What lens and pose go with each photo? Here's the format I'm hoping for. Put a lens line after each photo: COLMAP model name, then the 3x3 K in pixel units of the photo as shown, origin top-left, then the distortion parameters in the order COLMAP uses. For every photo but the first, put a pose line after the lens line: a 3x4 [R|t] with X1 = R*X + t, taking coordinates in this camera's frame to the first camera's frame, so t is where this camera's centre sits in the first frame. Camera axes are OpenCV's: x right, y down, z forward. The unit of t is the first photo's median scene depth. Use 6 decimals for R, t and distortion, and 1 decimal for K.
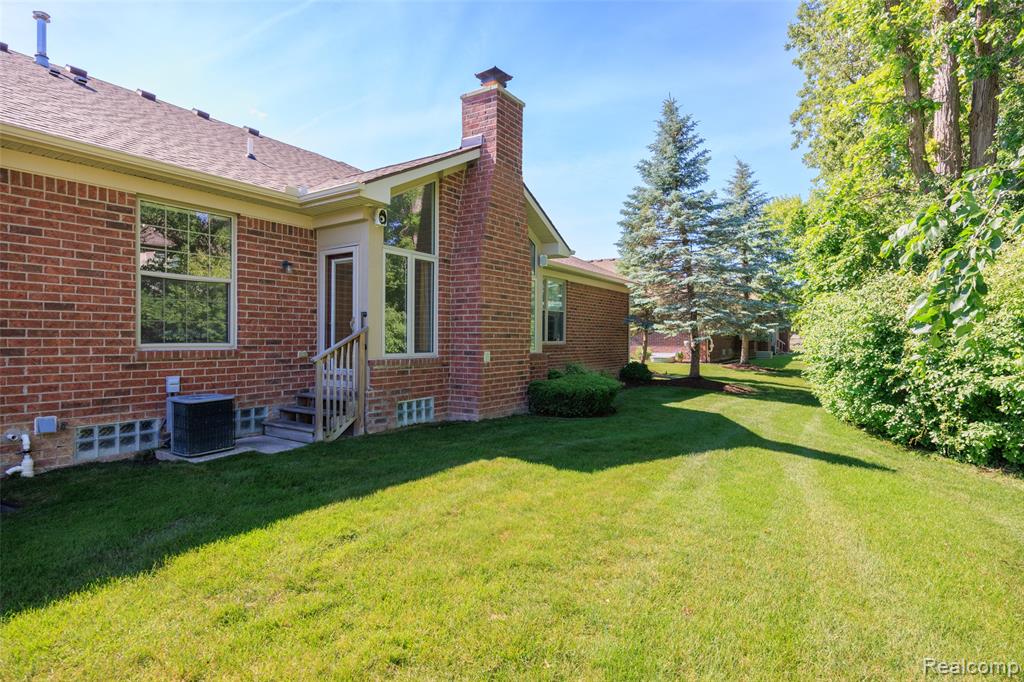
lens RADIAL K [[548.4, 0, 511.3], [0, 548.4, 340.4], [0, 0, 1]] dist [-0.007481, 0.000976]
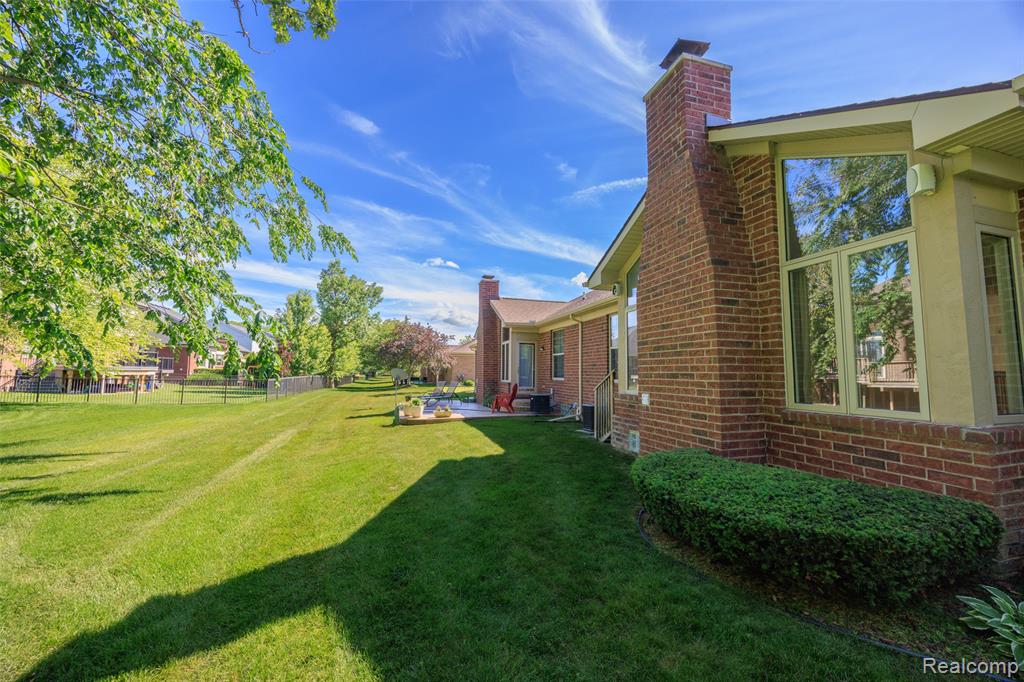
lens RADIAL K [[389.2, 0, 513.2], [0, 389.2, 341.9], [0, 0, 1]] dist [0.000022, 0.000001]
pose [[-0.640903, -0.070615, -0.764367, 0.559979], [-0.011773, 0.996547, -0.082193, -0.008651], [0.767532, -0.043679, -0.639521, 1.198342]]
